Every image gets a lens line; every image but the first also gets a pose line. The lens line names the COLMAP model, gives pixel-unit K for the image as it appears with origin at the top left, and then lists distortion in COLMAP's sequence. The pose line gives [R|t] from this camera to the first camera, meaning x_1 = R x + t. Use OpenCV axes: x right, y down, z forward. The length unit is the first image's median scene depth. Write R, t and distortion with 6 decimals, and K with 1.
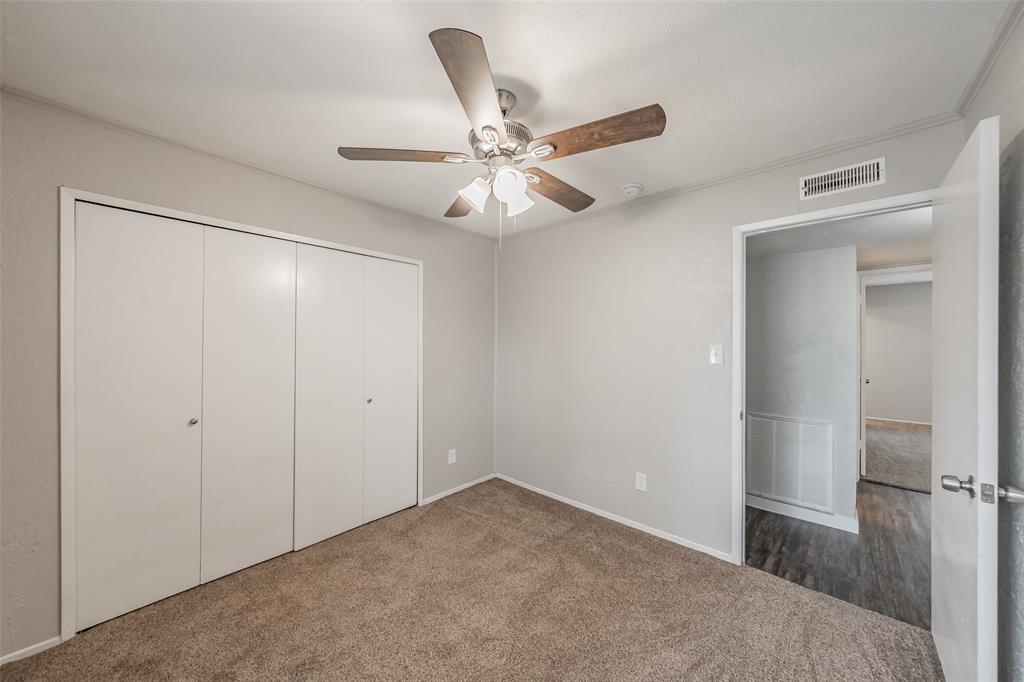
lens RADIAL K [[361.5, 0, 516.1], [0, 361.5, 340.7], [0, 0, 1]] dist [-0.000996, -0.000224]
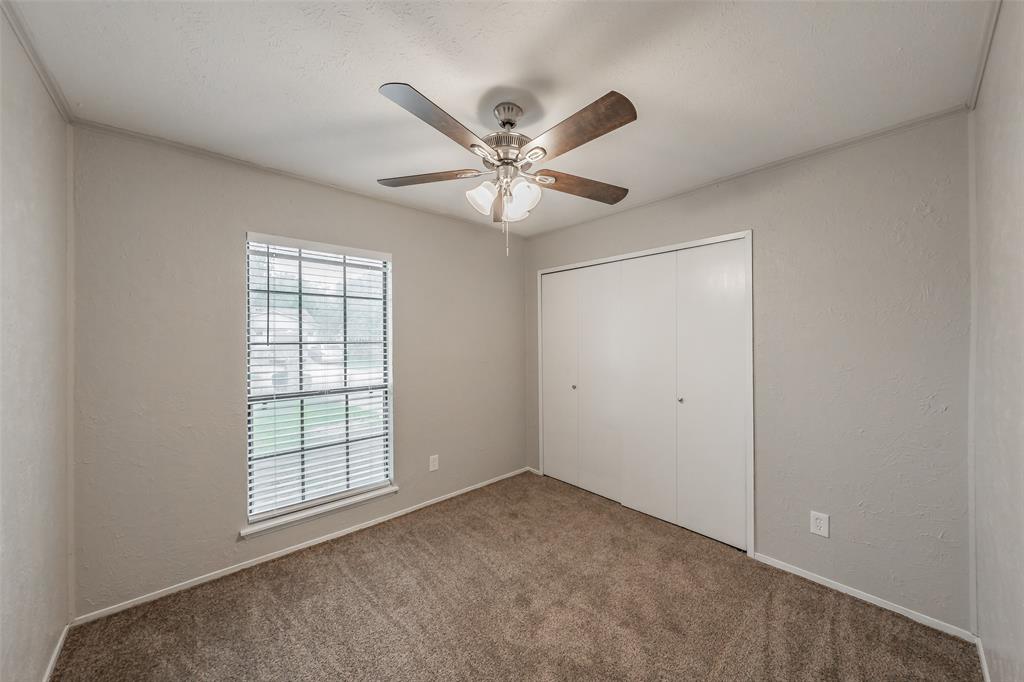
lens RADIAL K [[361.5, 0, 516.1], [0, 361.5, 340.7], [0, 0, 1]] dist [-0.000996, -0.000224]
pose [[-0.108591, 0.001122, -0.994086, 0.609048], [0.010086, 0.999949, 0.000027, 0.003347], [0.994035, -0.010024, -0.108596, 0.686352]]
